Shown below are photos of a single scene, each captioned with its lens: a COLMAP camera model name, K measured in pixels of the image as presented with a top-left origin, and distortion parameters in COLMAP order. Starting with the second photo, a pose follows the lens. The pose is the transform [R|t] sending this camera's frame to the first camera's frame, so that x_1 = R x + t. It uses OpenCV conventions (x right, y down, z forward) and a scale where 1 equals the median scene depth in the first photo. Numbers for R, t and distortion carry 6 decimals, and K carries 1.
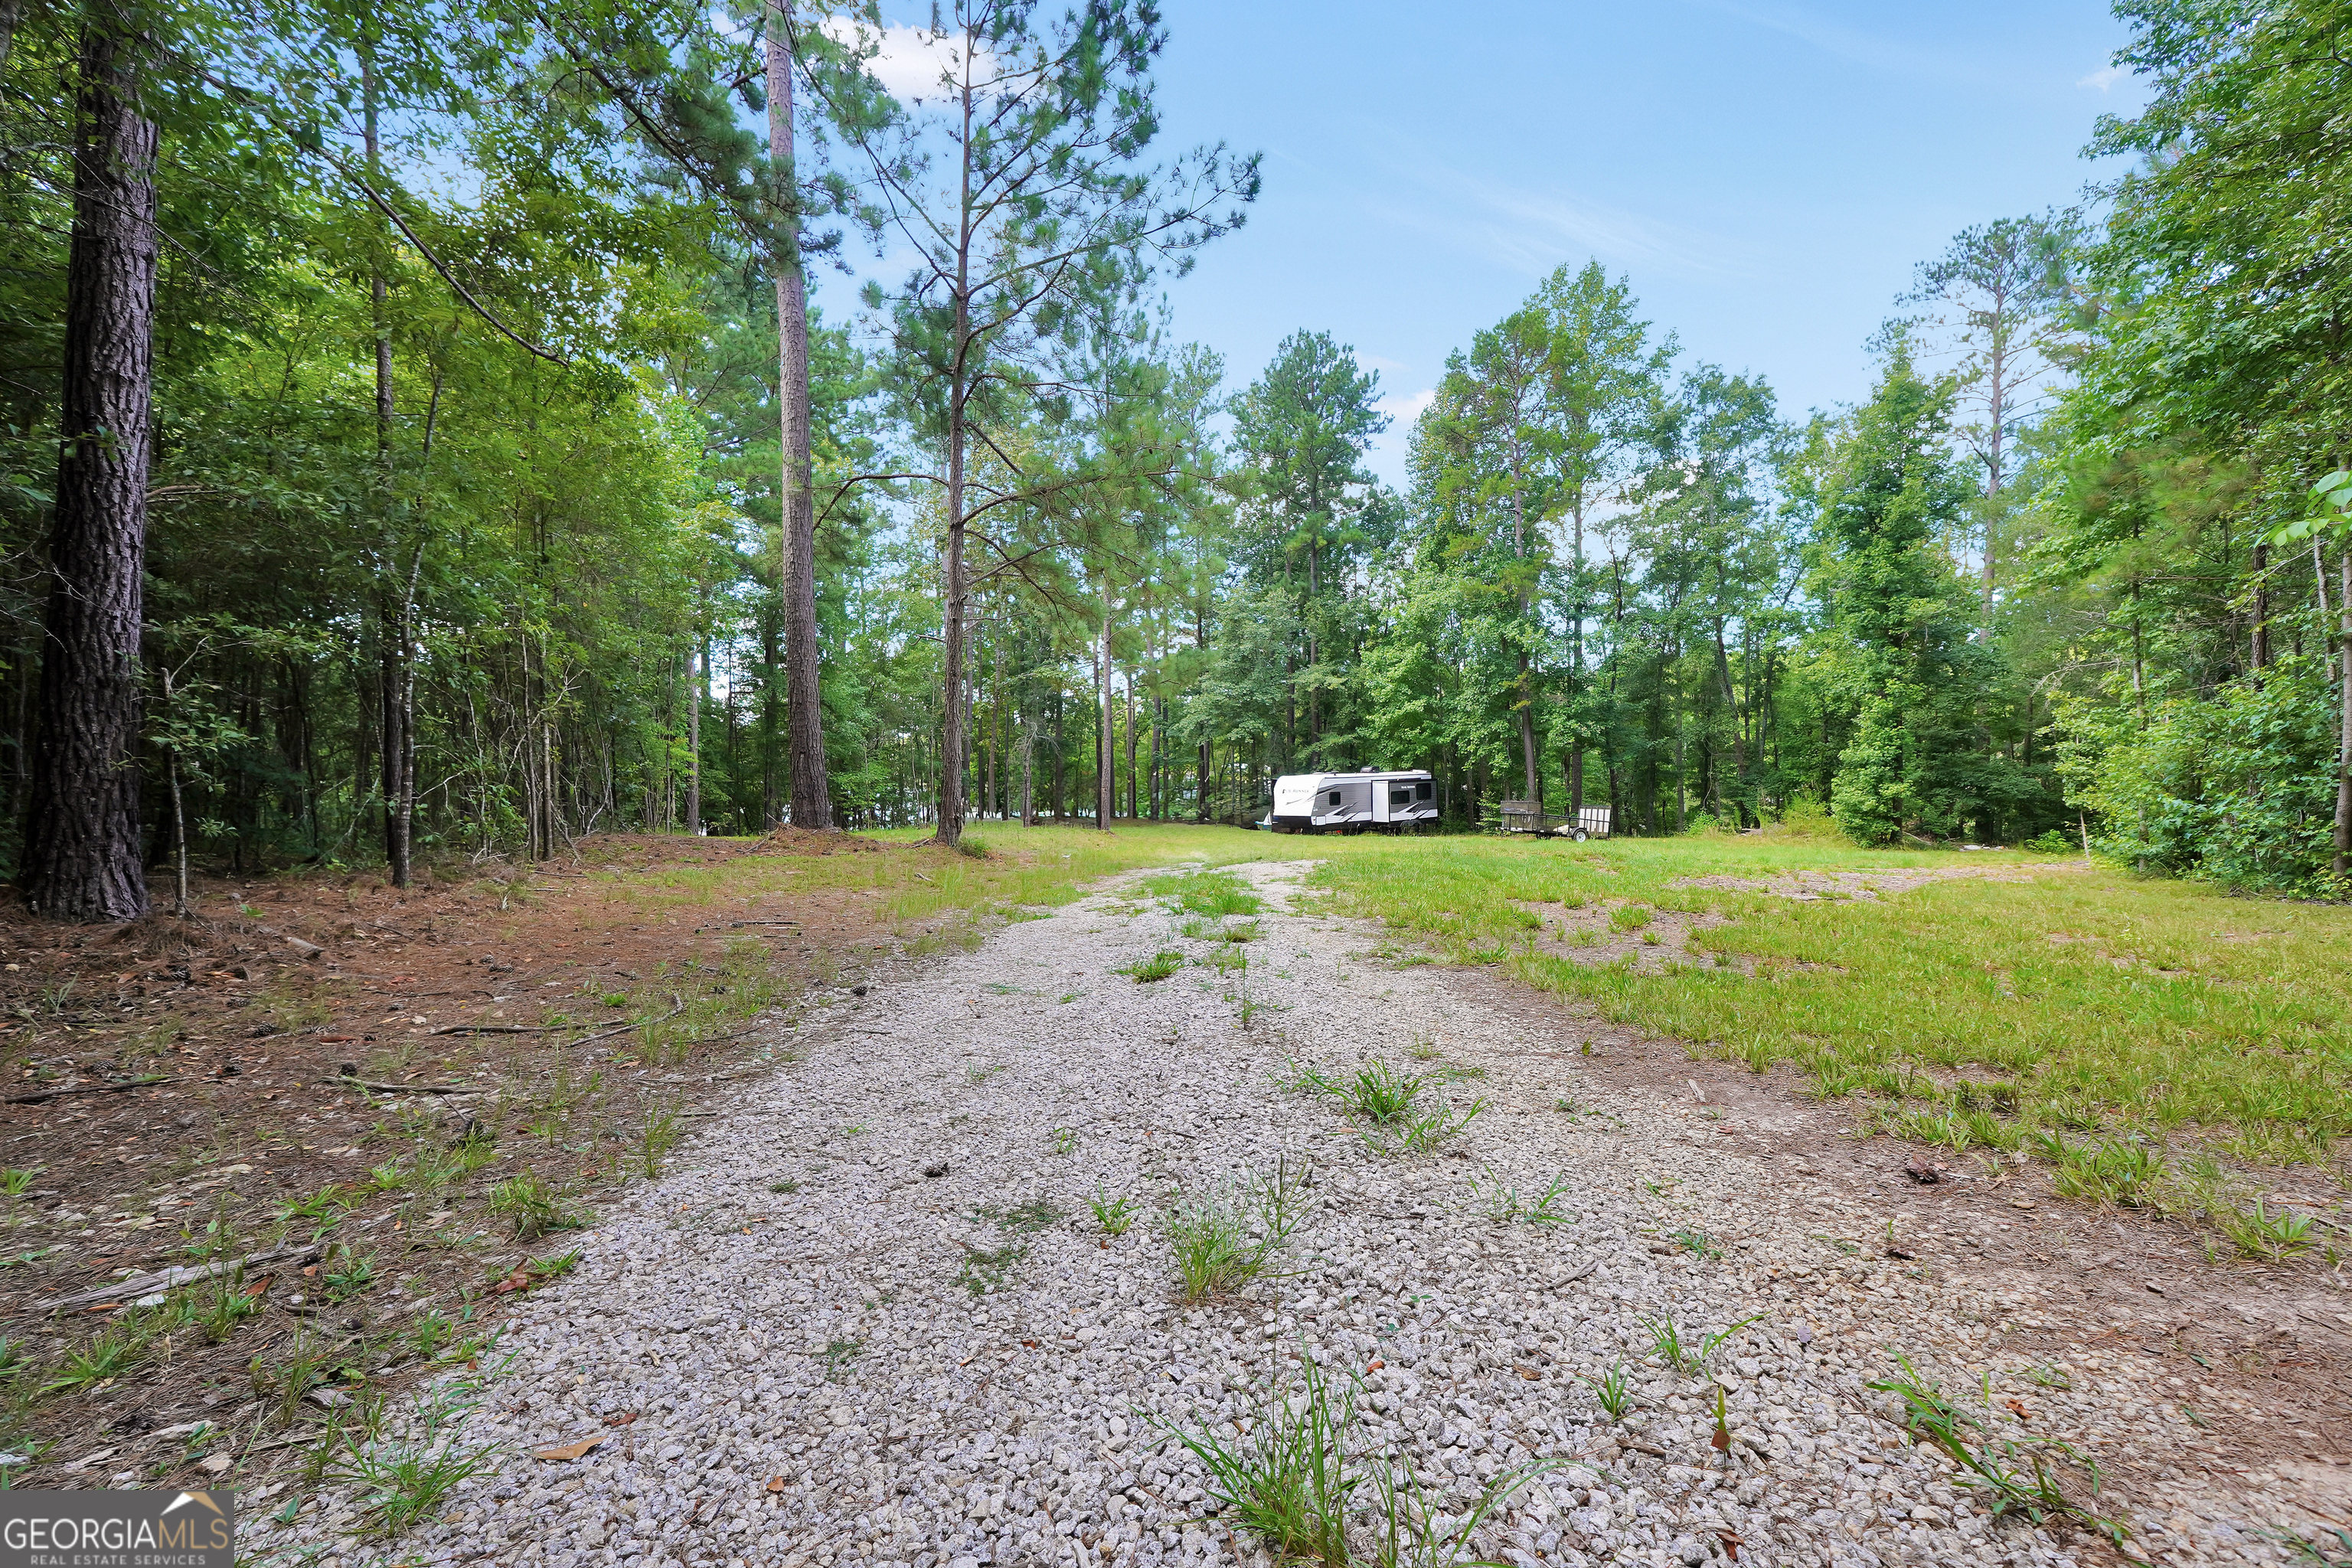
lens RADIAL K [[907.1, 0, 1203.4], [0, 907.1, 814.2], [0, 0, 1]] dist [-0.000769, -0.000015]
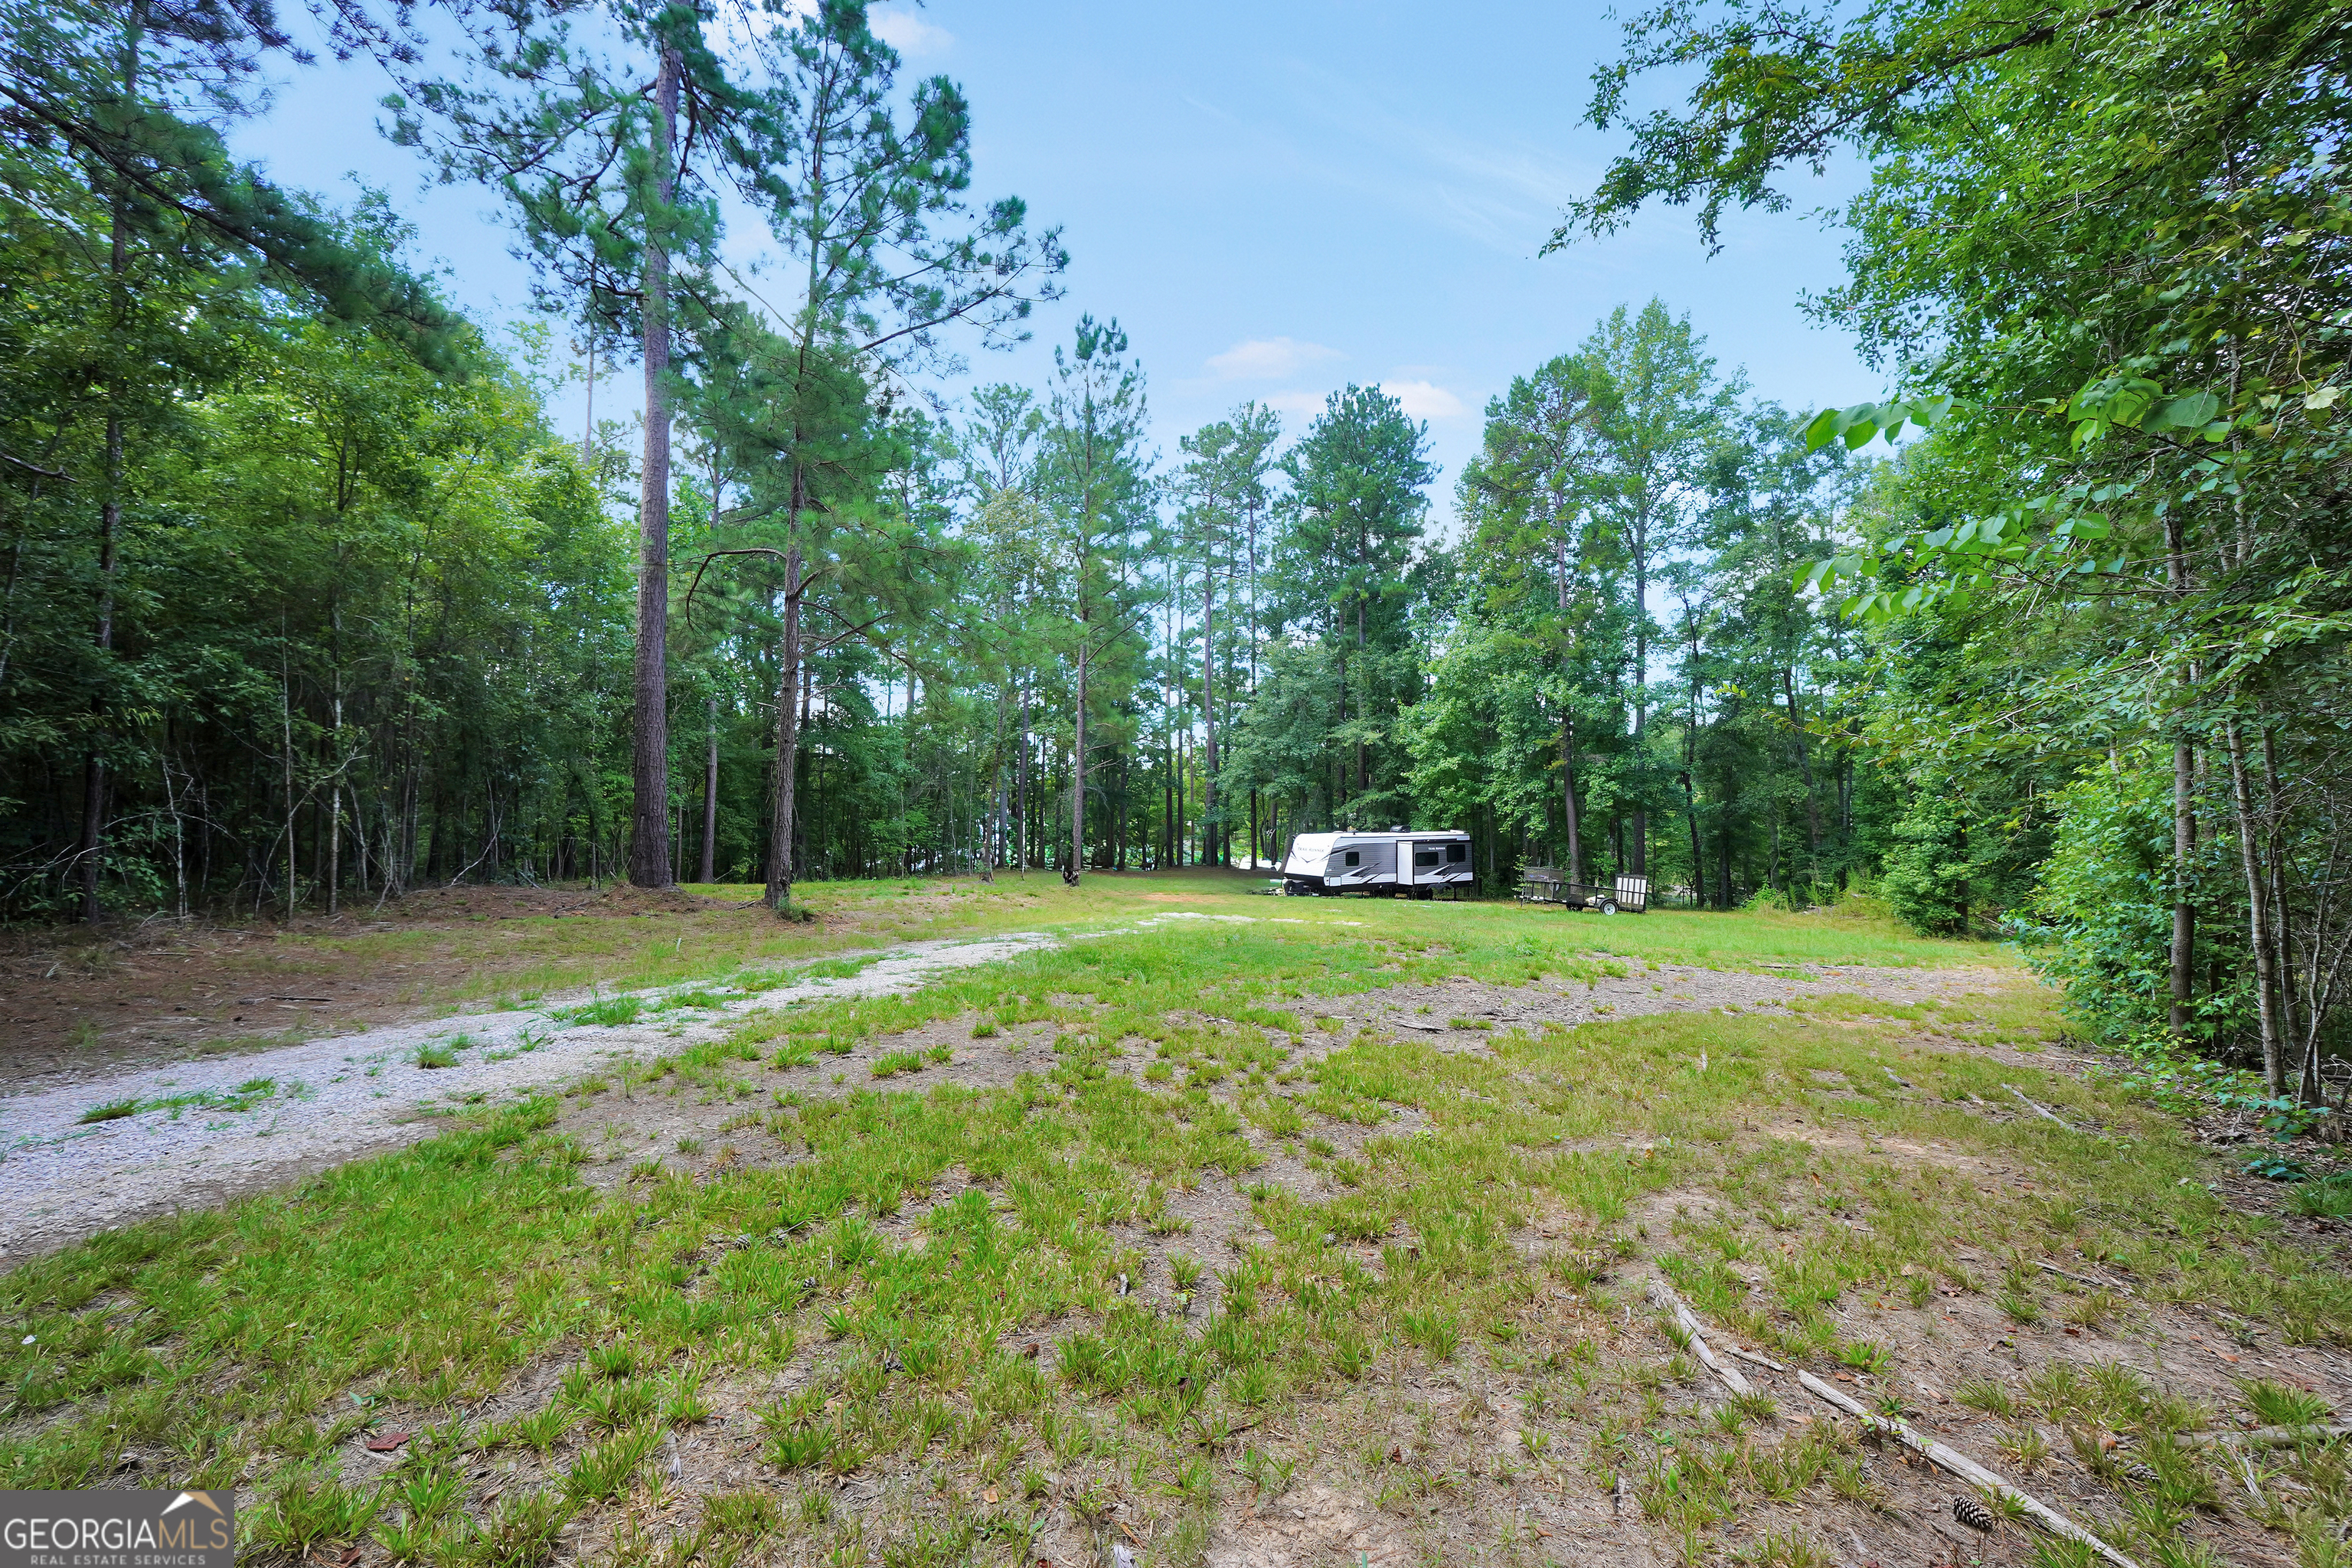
lens RADIAL K [[907.1, 0, 1203.4], [0, 907.1, 814.2], [0, 0, 1]] dist [-0.000769, -0.000015]
pose [[0.988925, 0.020805, -0.146949, 0.120395], [-0.028268, 0.998405, -0.048879, -0.012194], [0.145698, 0.052492, 0.987936, 0.022335]]
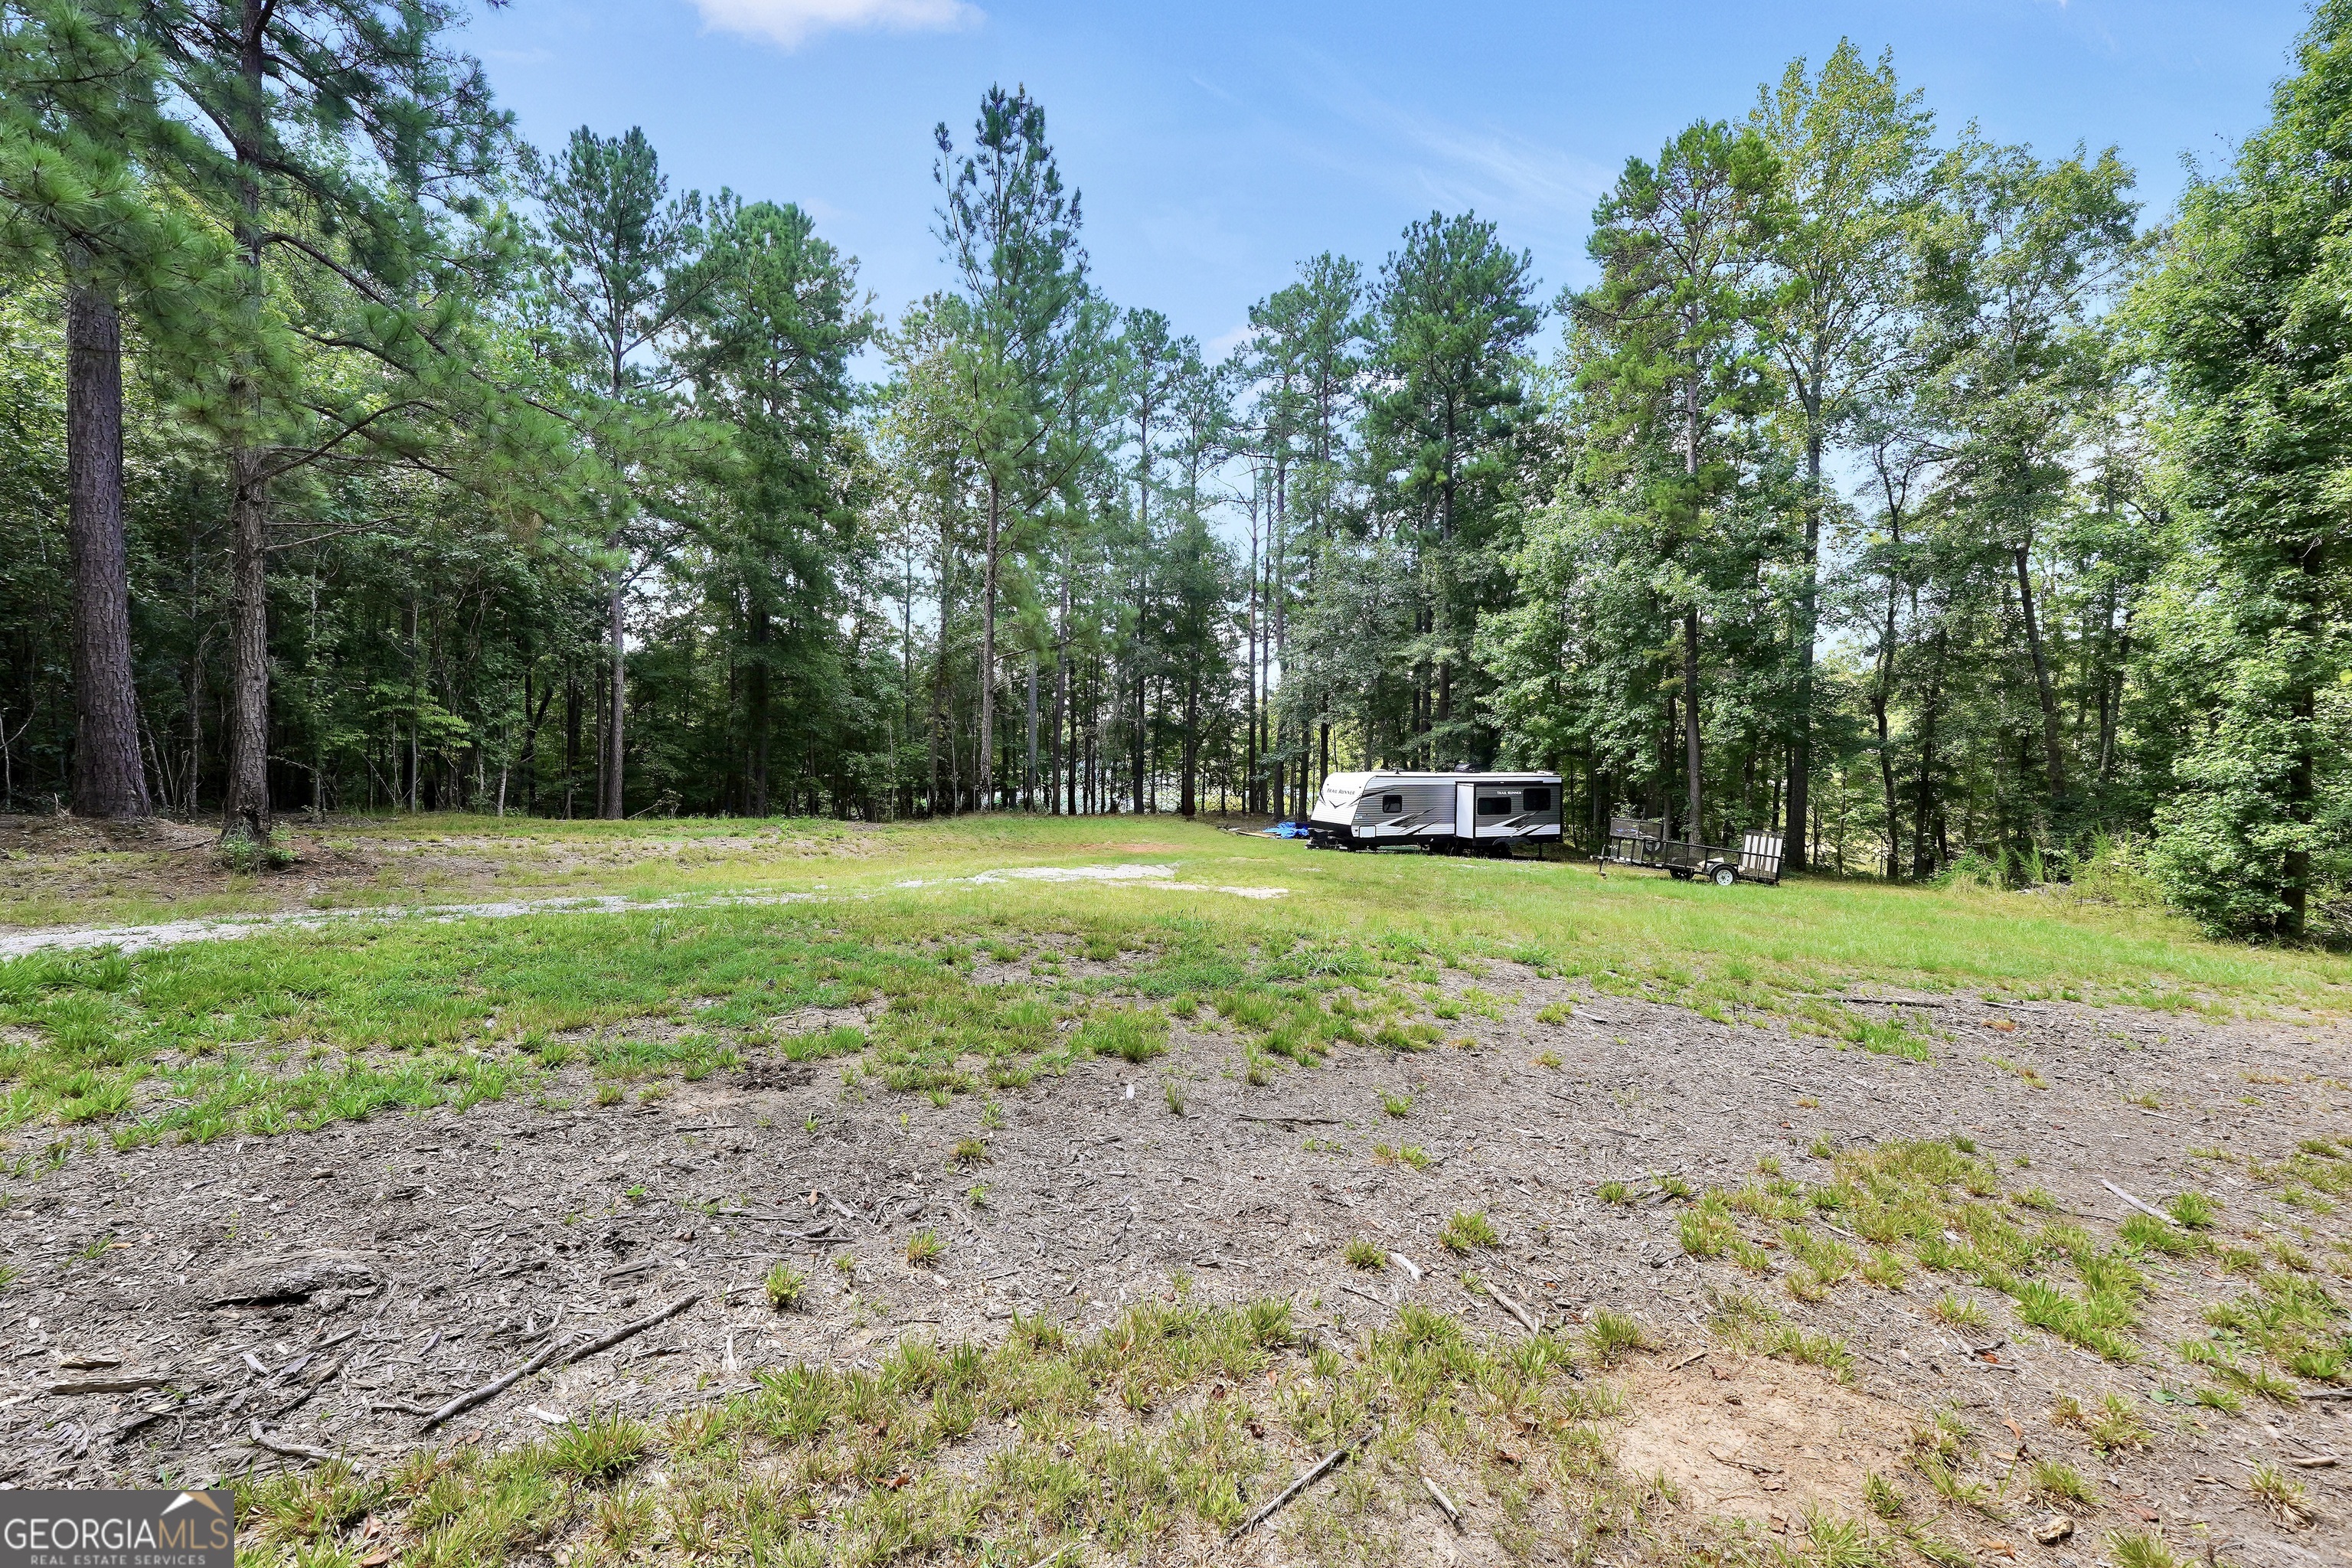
lens RADIAL K [[929.4, 0, 1211.2], [0, 929.4, 804.0], [0, 0, 1]] dist [-0.000891, 0.000305]
pose [[0.950233, 0.044307, -0.308373, 0.224663], [-0.044744, 0.998982, 0.005658, -0.013828], [0.308310, 0.008421, 0.951249, 0.193274]]
